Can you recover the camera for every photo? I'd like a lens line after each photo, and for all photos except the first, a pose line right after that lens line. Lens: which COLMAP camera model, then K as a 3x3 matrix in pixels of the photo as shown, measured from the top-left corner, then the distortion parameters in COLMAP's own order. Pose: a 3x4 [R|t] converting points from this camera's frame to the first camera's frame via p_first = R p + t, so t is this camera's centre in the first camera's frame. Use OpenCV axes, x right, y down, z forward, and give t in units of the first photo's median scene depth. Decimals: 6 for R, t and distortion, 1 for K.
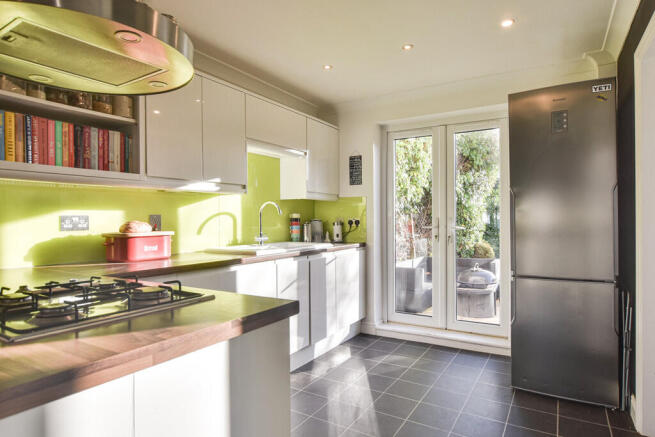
lens RADIAL K [[371.0, 0, 330.6], [0, 371.0, 218.2], [0, 0, 1]] dist [-0.016659, 0.002940]
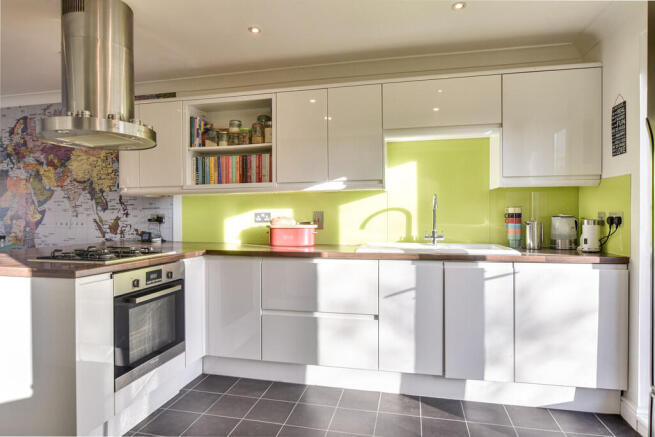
lens RADIAL K [[371.0, 0, 330.6], [0, 371.0, 218.2], [0, 0, 1]] dist [-0.016659, 0.002940]
pose [[0.337964, 0.010376, -0.941102, 0.651802], [0.004661, 0.999909, 0.012698, -0.002186], [0.941147, -0.008678, 0.337885, 0.566180]]
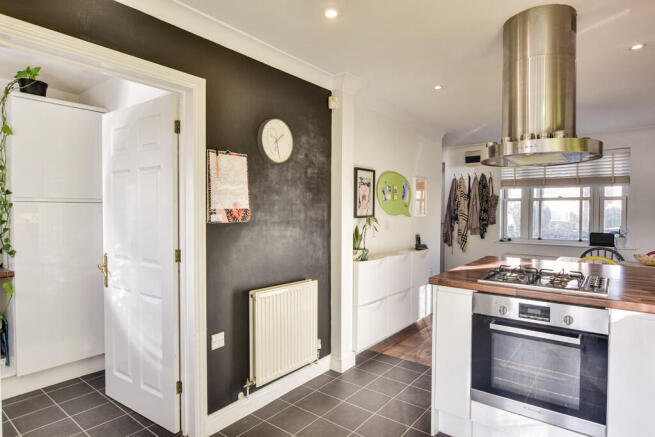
lens RADIAL K [[371.0, 0, 330.6], [0, 371.0, 218.2], [0, 0, 1]] dist [-0.016659, 0.002940]
pose [[-0.995005, -0.000255, 0.099825, 0.097846], [0.001633, 0.999821, 0.018836, -0.054761], [-0.099812, 0.018905, -0.994827, 1.173577]]
